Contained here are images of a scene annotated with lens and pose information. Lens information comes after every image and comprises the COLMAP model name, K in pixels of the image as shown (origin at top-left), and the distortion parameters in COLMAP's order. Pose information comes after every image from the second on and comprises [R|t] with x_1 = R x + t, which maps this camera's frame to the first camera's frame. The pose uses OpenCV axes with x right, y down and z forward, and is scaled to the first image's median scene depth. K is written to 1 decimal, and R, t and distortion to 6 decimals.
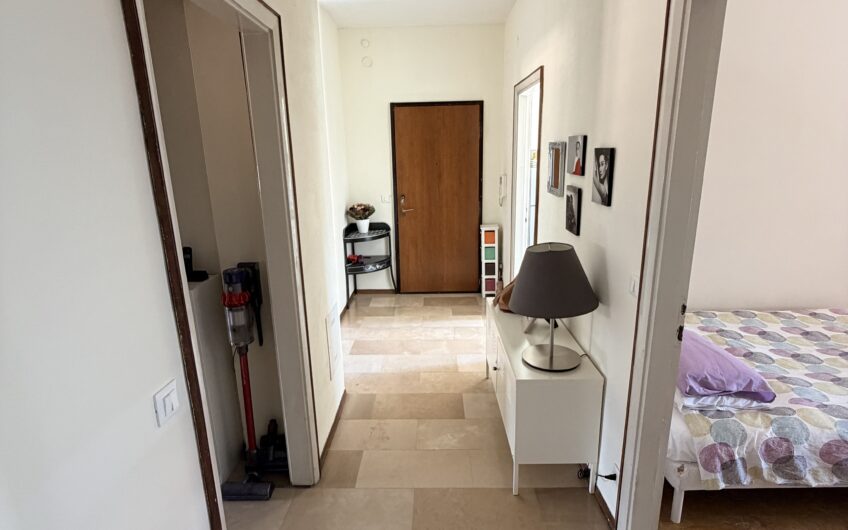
lens RADIAL K [[449.4, 0, 422.2], [0, 449.4, 262.6], [0, 0, 1]] dist [0.002626, -0.001767]
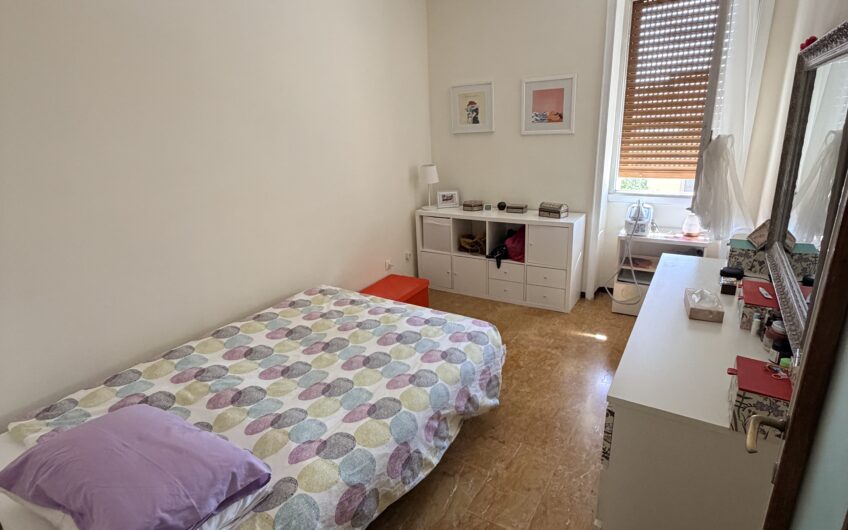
lens RADIAL K [[449.4, 0, 423.3], [0, 449.4, 265.1], [0, 0, 1]] dist [0.002626, -0.001767]
pose [[0.525386, -0.262474, 0.809368, 0.336226], [0.235630, 0.958911, 0.158014, -0.049778], [-0.817587, 0.107693, 0.565645, 0.295954]]
